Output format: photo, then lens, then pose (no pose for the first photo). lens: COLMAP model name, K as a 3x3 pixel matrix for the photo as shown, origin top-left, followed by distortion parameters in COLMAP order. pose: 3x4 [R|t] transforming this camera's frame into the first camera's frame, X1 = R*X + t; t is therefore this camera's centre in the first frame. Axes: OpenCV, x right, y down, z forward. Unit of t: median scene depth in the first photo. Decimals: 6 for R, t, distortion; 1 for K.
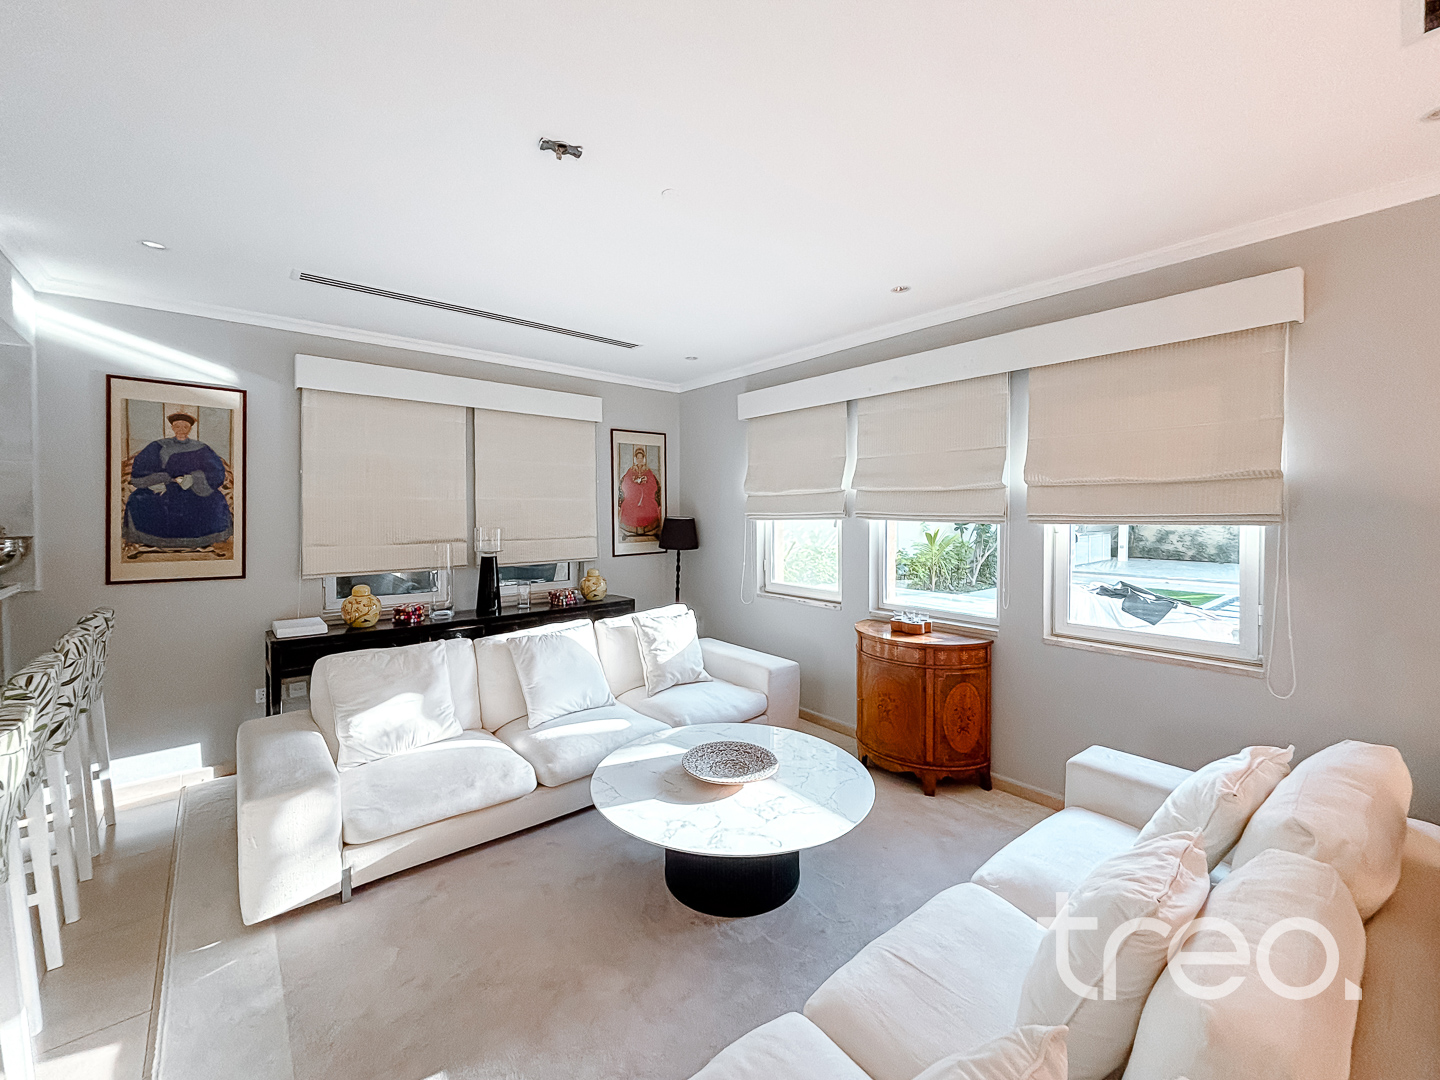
lens RADIAL K [[603.1, 0, 703.0], [0, 603.1, 520.7], [0, 0, 1]] dist [0.008705, -0.002717]
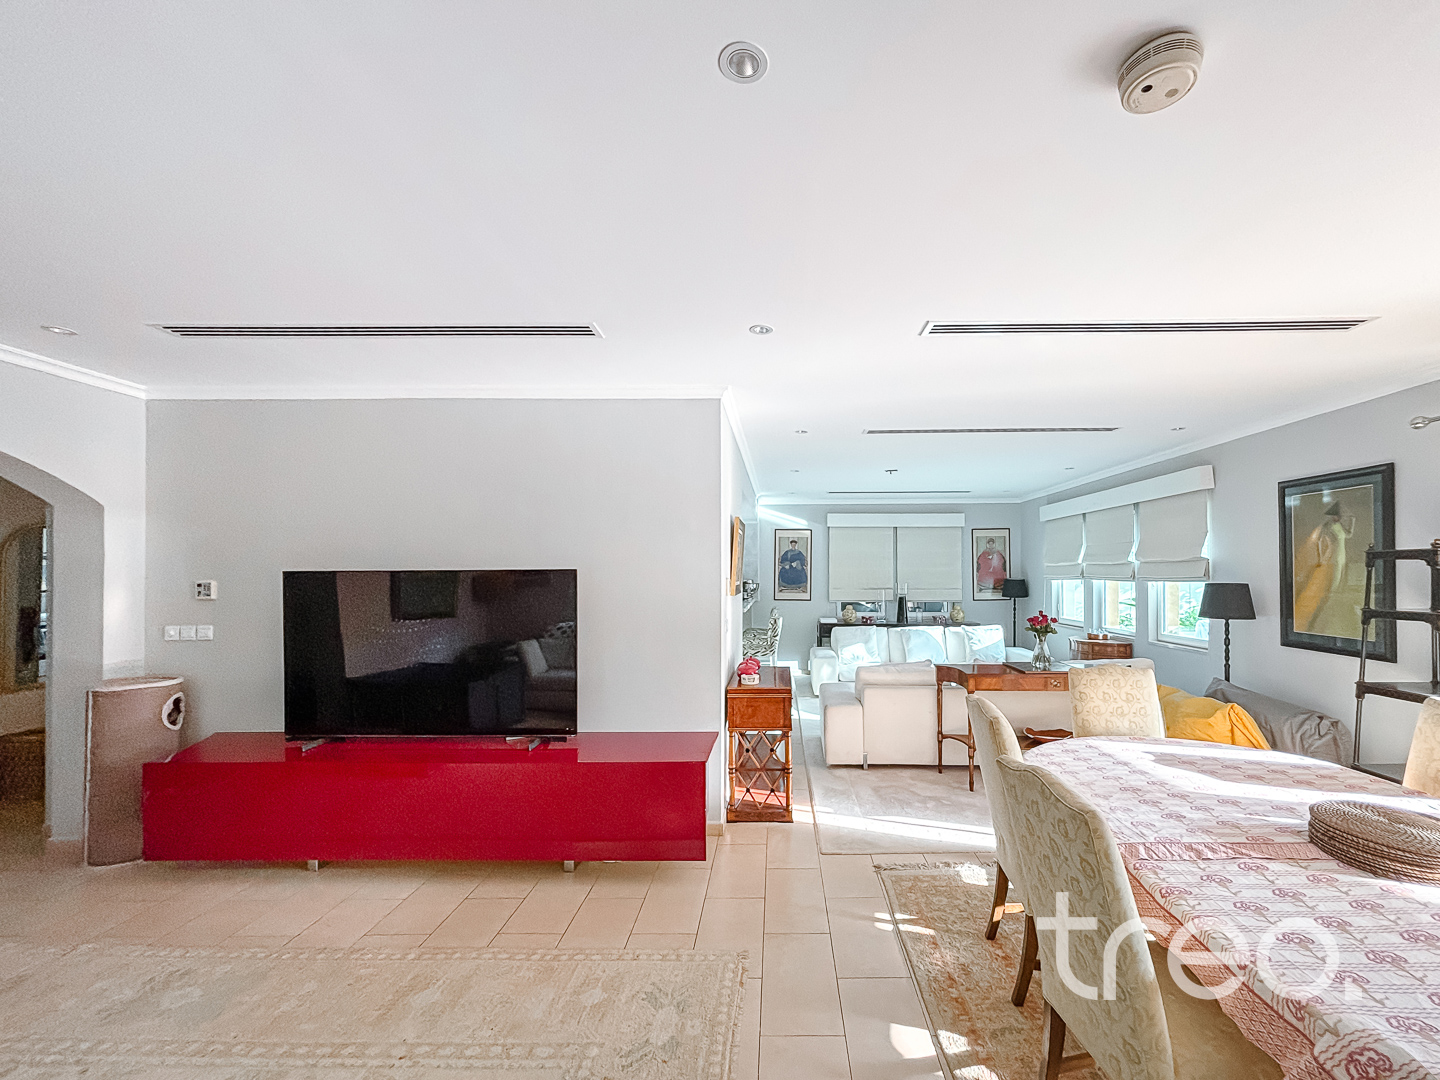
lens RADIAL K [[603.1, 0, 790.7], [0, 603.1, 572.6], [0, 0, 1]] dist [0.008705, -0.002717]
pose [[0.785845, -0.002312, -0.618420, 0.705352], [-0.007111, 0.999893, -0.012773, 0.005980], [0.618383, 0.014435, 0.785744, -0.990764]]
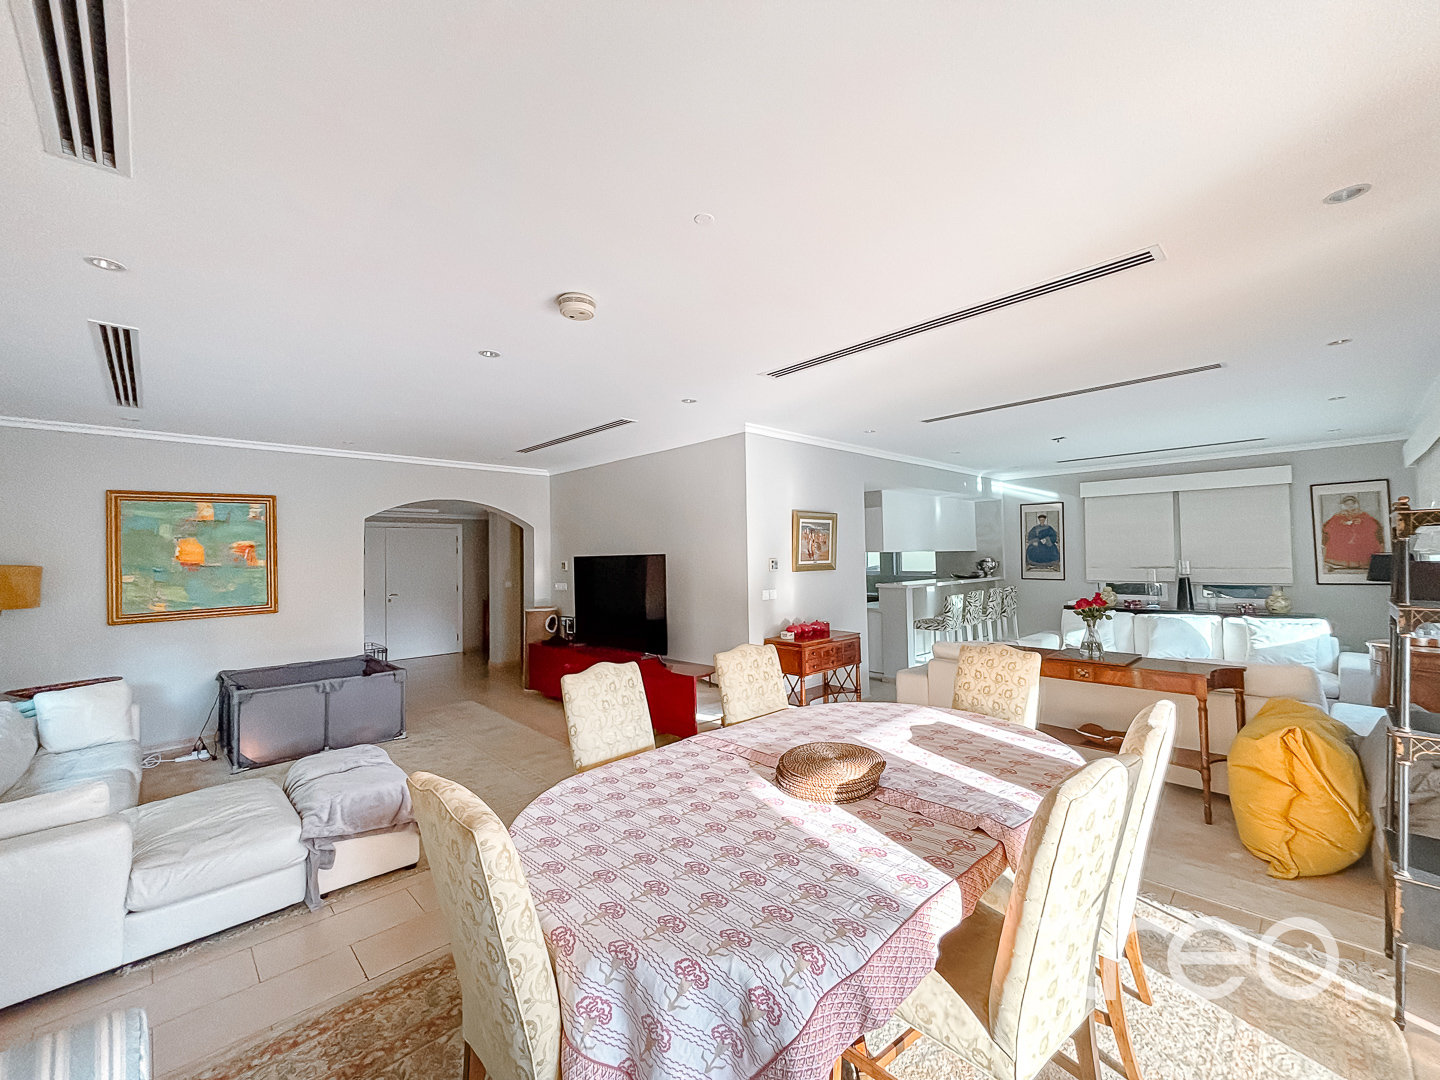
lens RADIAL K [[603.1, 0, 728.8], [0, 603.1, 541.4], [0, 0, 1]] dist [0.008705, -0.002717]
pose [[0.096327, -0.023940, -0.995062, 1.340308], [0.002020, 0.999713, -0.023857, -0.003383], [0.995348, 0.000288, 0.096348, -0.495157]]
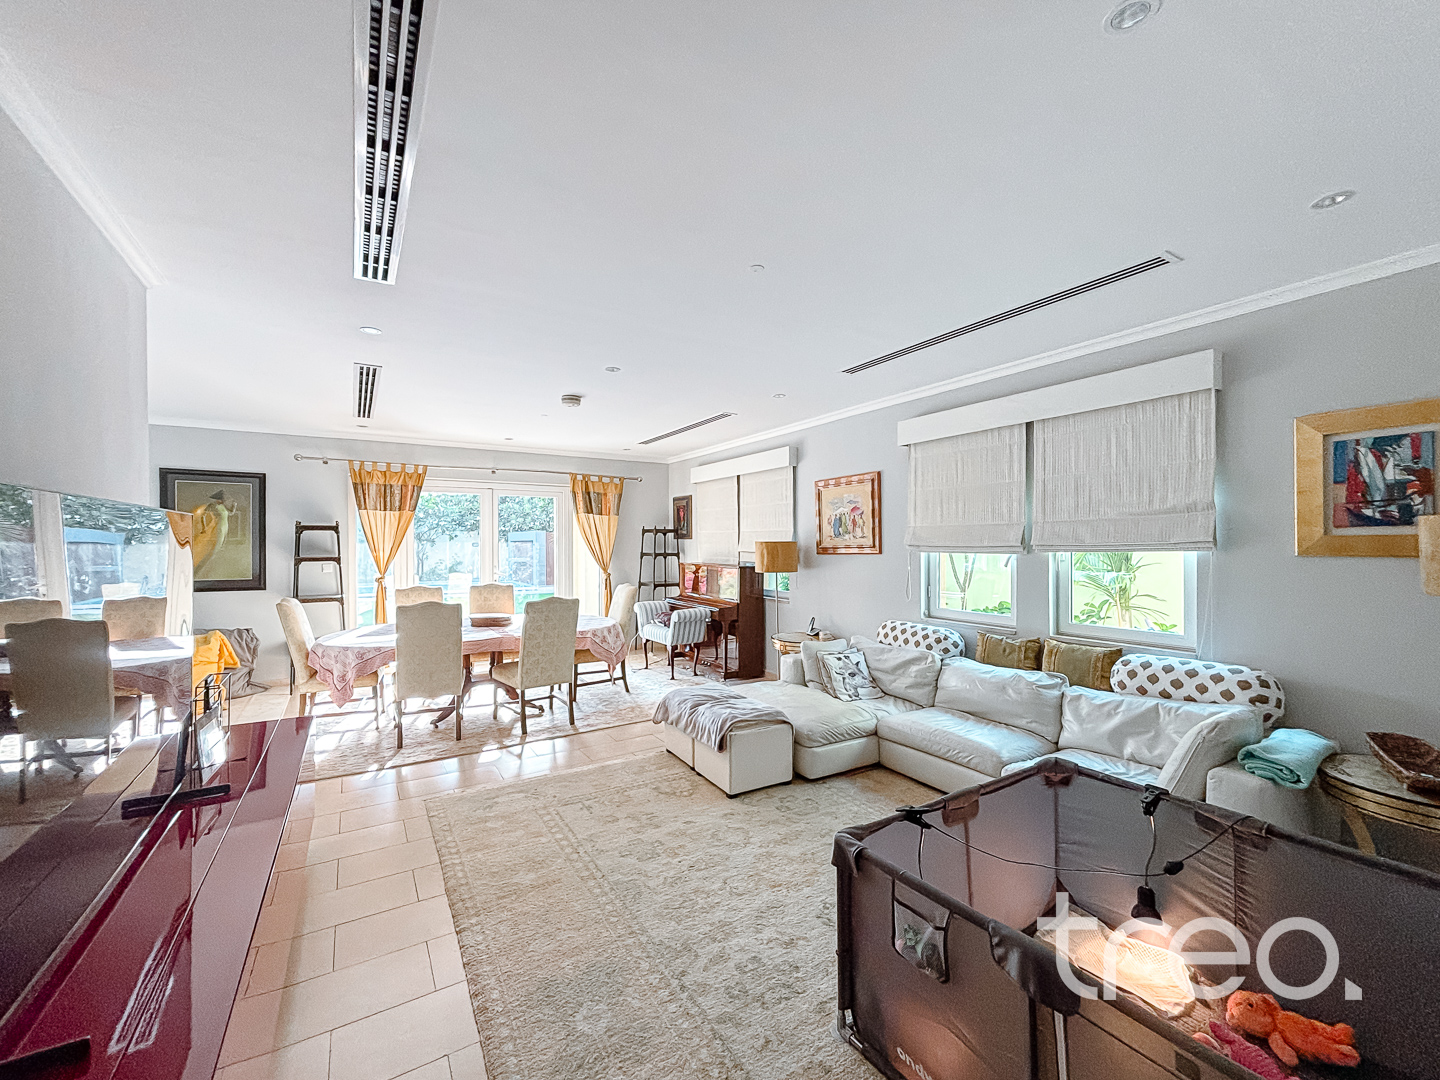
lens RADIAL K [[603.1, 0, 704.0], [0, 603.1, 543.4], [0, 0, 1]] dist [0.008705, -0.002717]
pose [[0.139441, 0.004370, 0.990221, -0.591307], [0.016473, 0.999842, -0.006732, 0.033142], [-0.990093, 0.017250, 0.139347, -1.054528]]
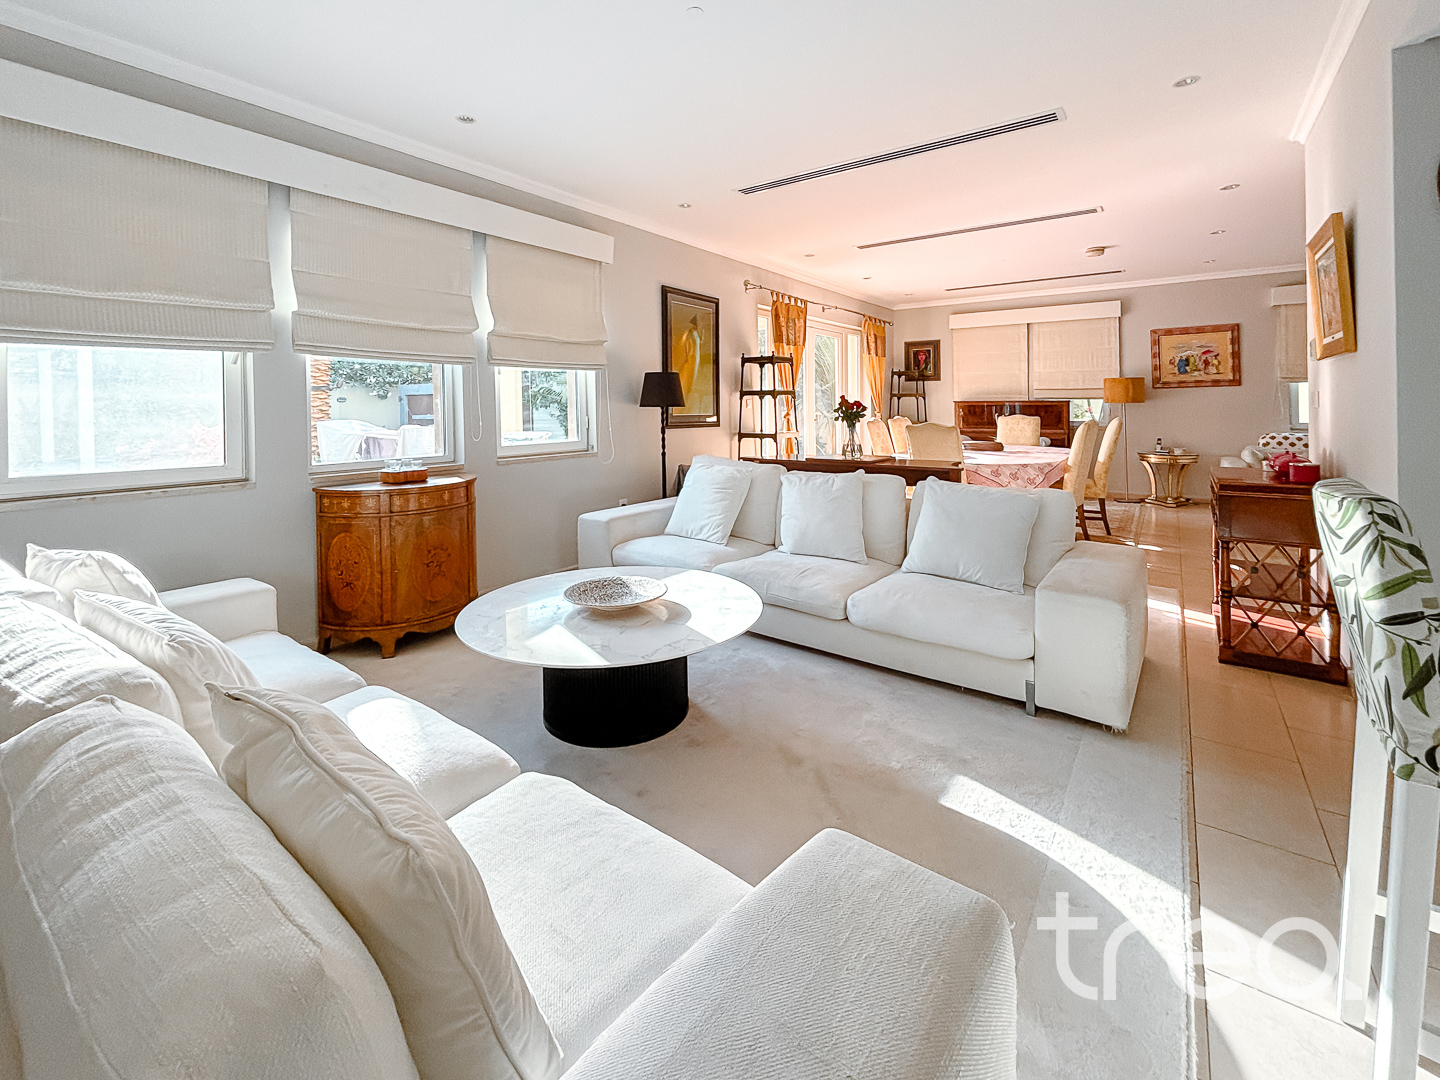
lens RADIAL K [[603.1, 0, 712.0], [0, 603.1, 417.3], [0, 0, 1]] dist [0.008705, -0.002717]
pose [[-0.244451, -0.022515, 0.969400, -0.589514], [0.021148, 0.999369, 0.028544, 0.064406], [-0.969431, 0.027478, -0.243821, 0.728152]]
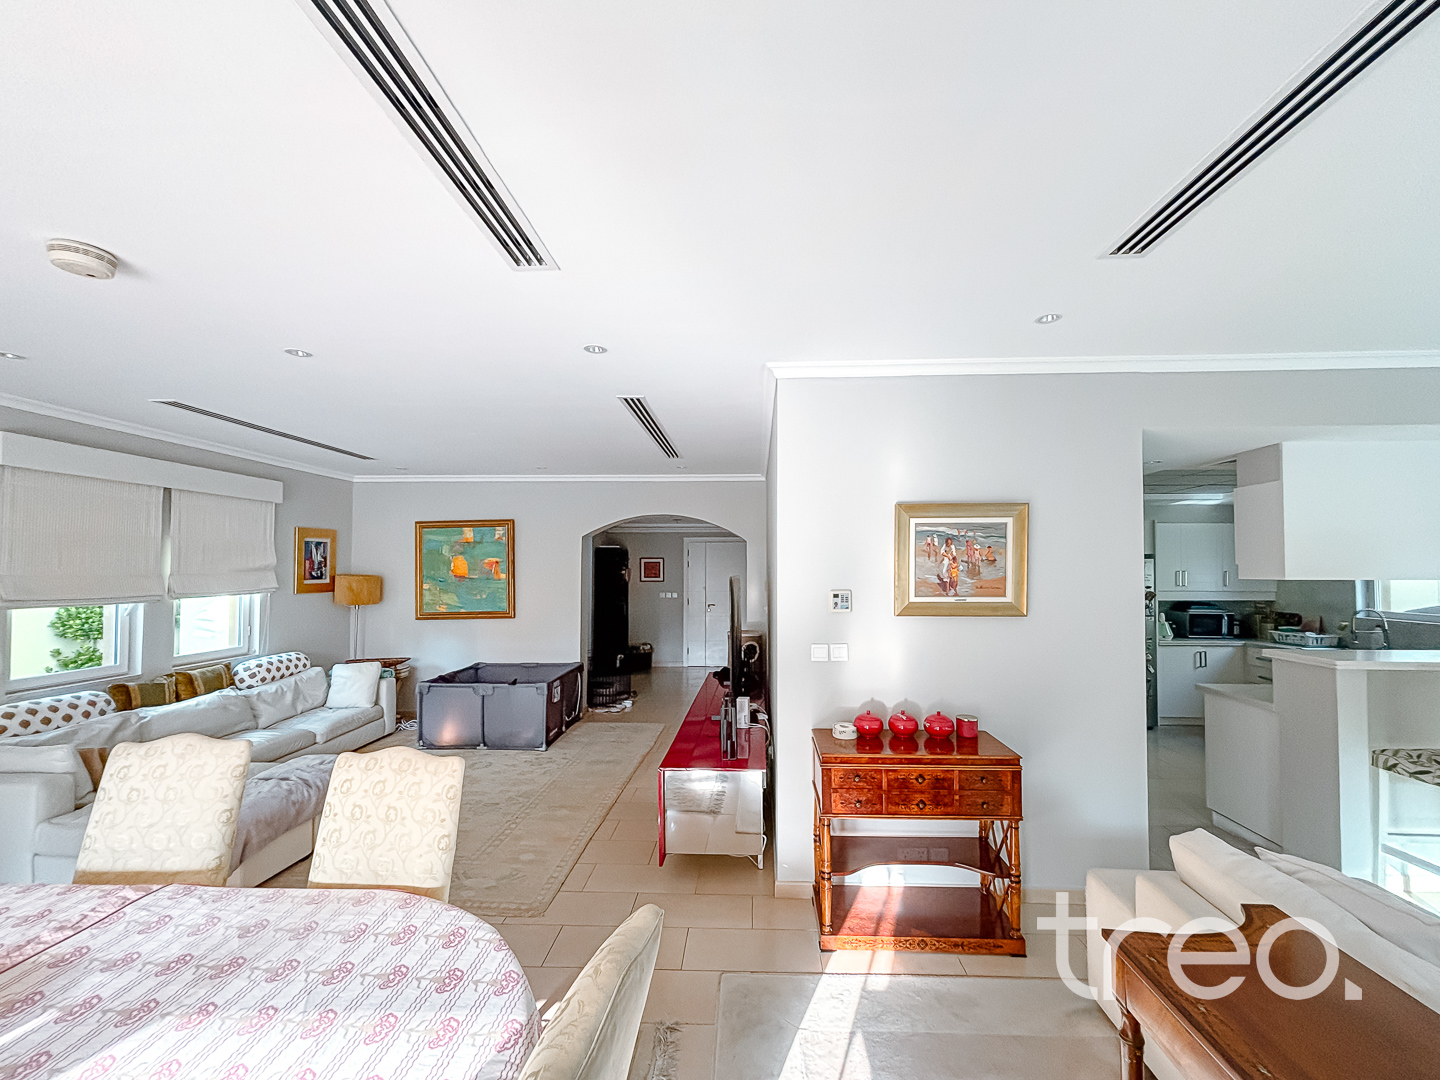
lens RADIAL K [[603.1, 0, 718.1], [0, 603.1, 549.4], [0, 0, 1]] dist [0.008705, -0.002717]
pose [[-0.669944, -0.021254, -0.742108, 0.676071], [-0.007783, 0.999736, -0.021606, -0.032115], [0.742371, -0.008699, -0.669932, 0.148202]]
